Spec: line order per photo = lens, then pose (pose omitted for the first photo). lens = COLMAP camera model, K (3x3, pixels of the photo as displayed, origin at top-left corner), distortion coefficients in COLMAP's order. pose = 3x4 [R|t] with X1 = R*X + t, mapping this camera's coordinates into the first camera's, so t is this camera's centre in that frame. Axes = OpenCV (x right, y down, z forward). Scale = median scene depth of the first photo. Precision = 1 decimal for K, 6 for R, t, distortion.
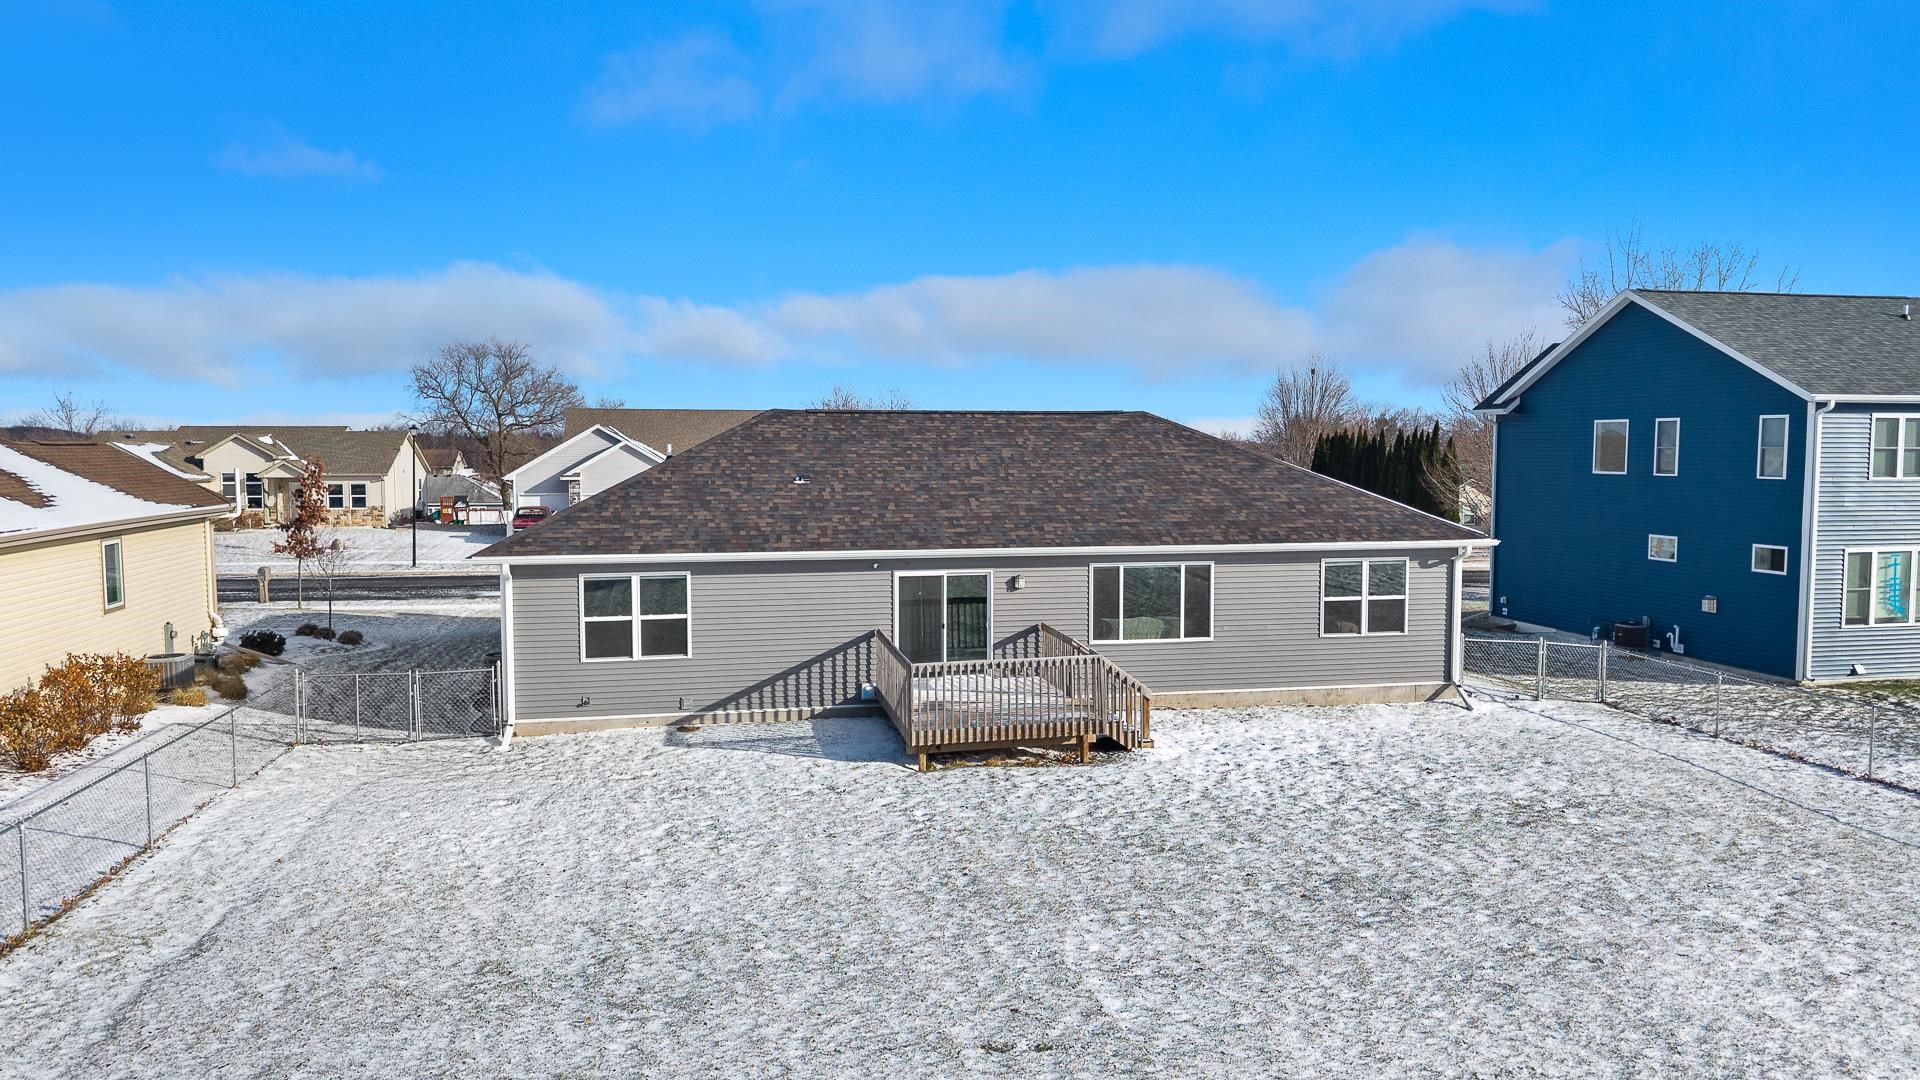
lens RADIAL K [[1289.1, 0, 945.1], [0, 1289.1, 540.8], [0, 0, 1]] dist [0.016233, -0.022087]
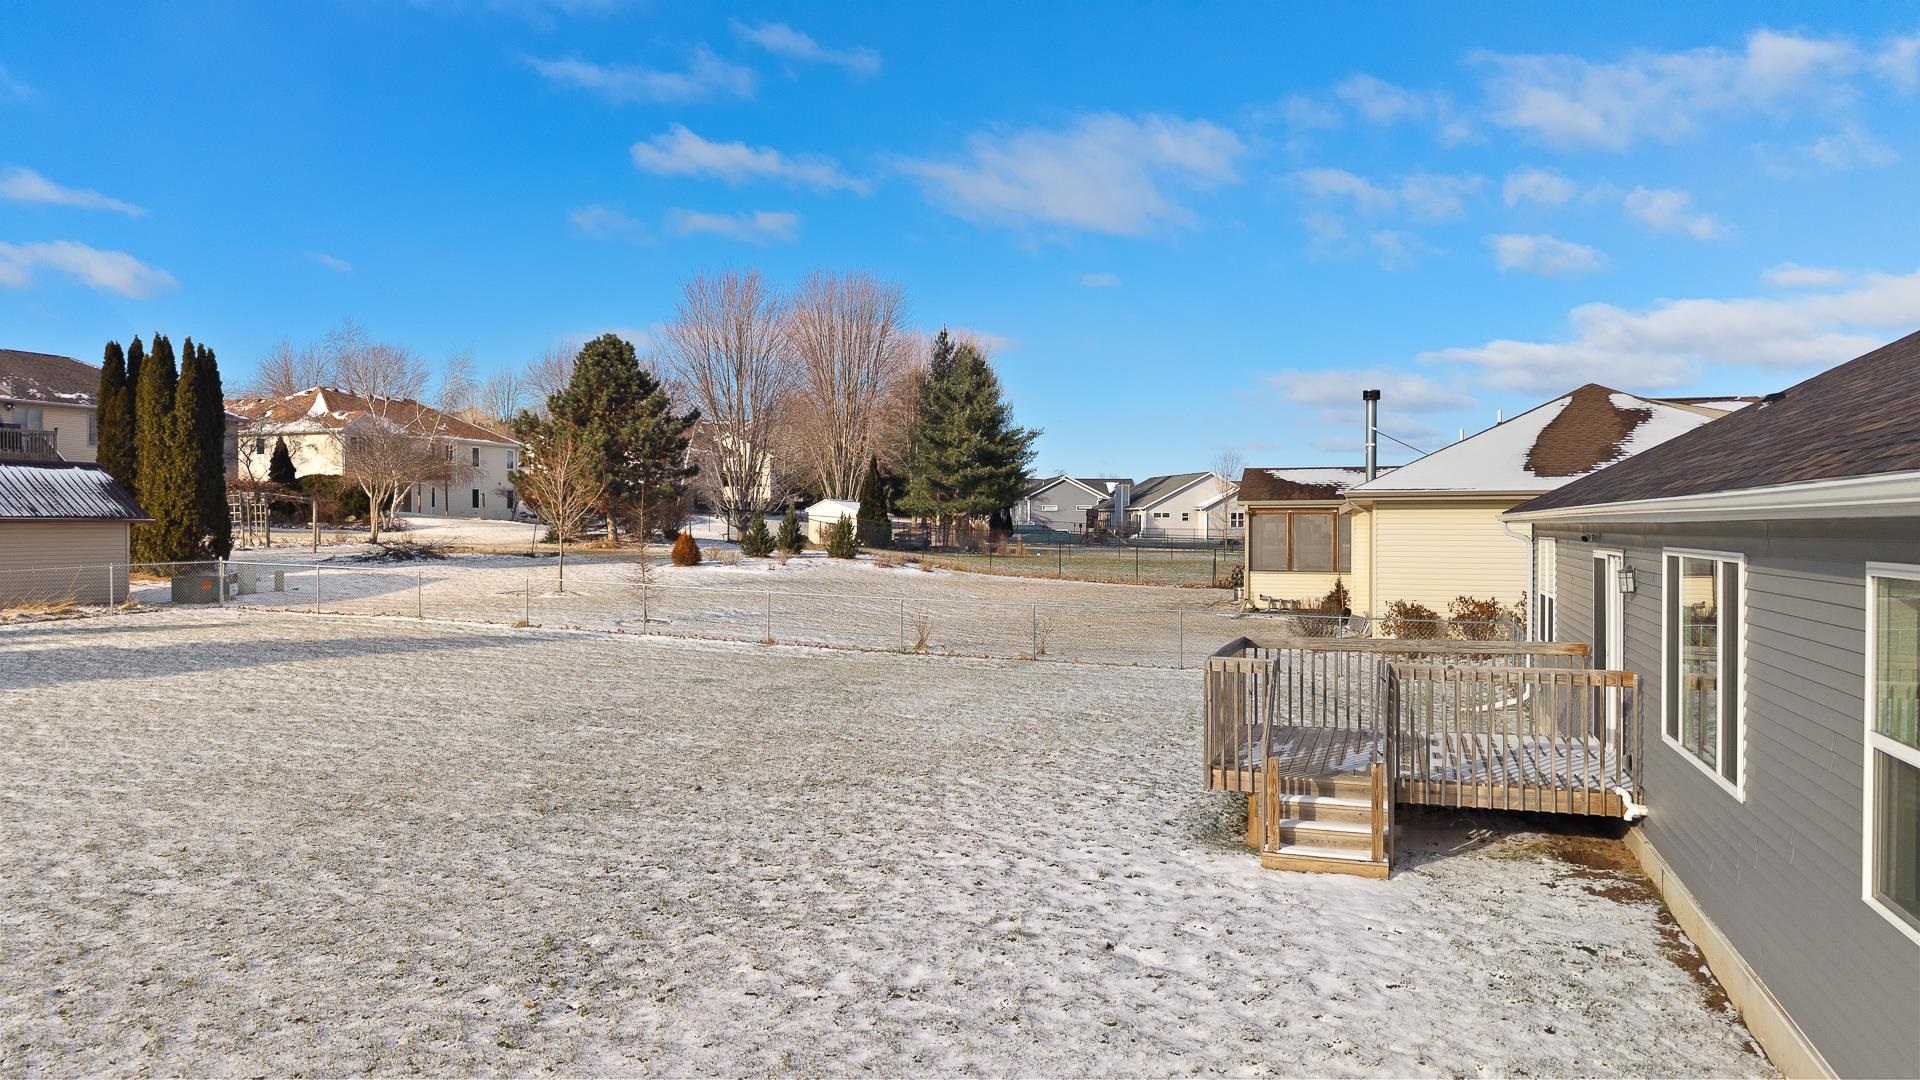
lens RADIAL K [[1289.1, 0, 967.6], [0, 1289.1, 537.1], [0, 0, 1]] dist [0.016233, -0.022087]
pose [[-0.495678, 0.008232, -0.868467, 0.617773], [-0.067326, 0.996582, 0.047873, 0.009026], [0.865893, 0.082201, -0.493429, 1.043059]]
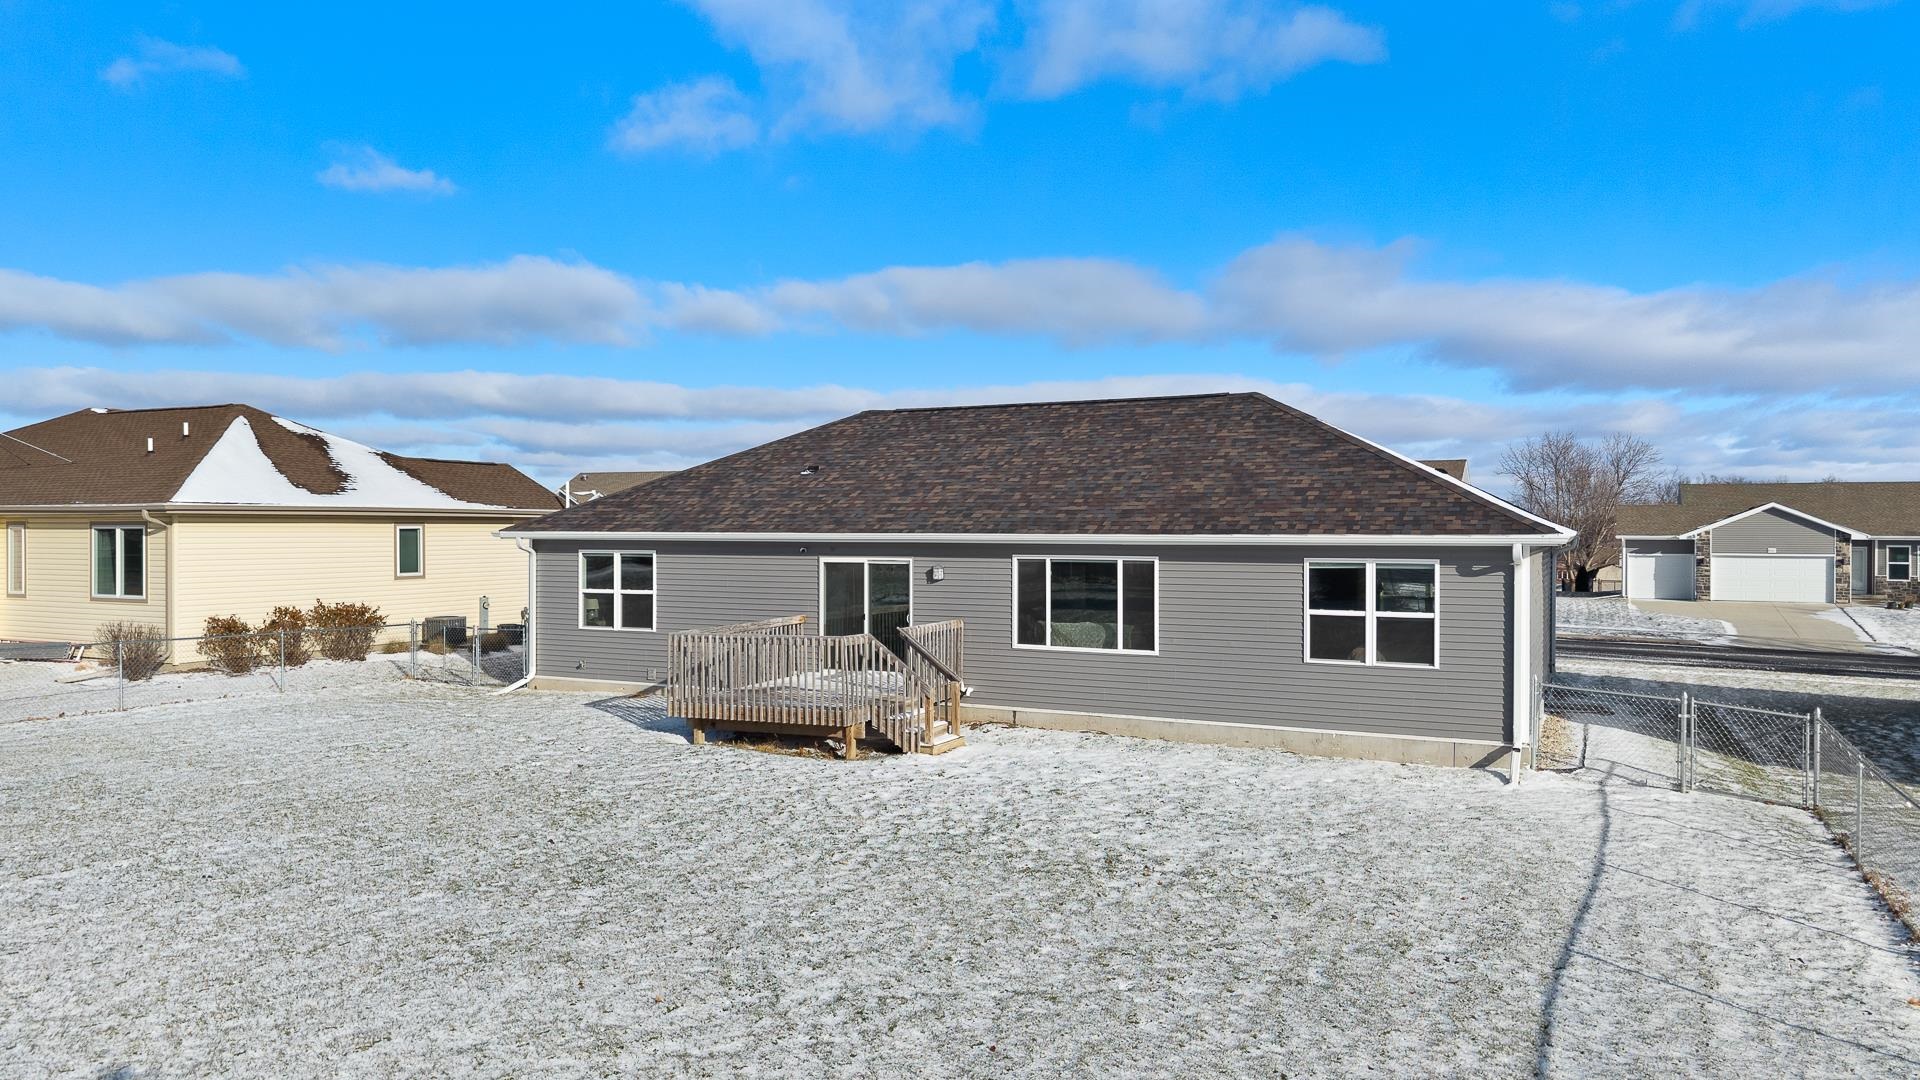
lens RADIAL K [[1289.1, 0, 948.8], [0, 1289.1, 533.4], [0, 0, 1]] dist [0.016233, -0.022087]
pose [[0.788764, 0.004767, -0.614677, 0.634099], [-0.047719, 0.997427, -0.053498, 0.053558], [0.612841, 0.071529, 0.786962, 0.292944]]
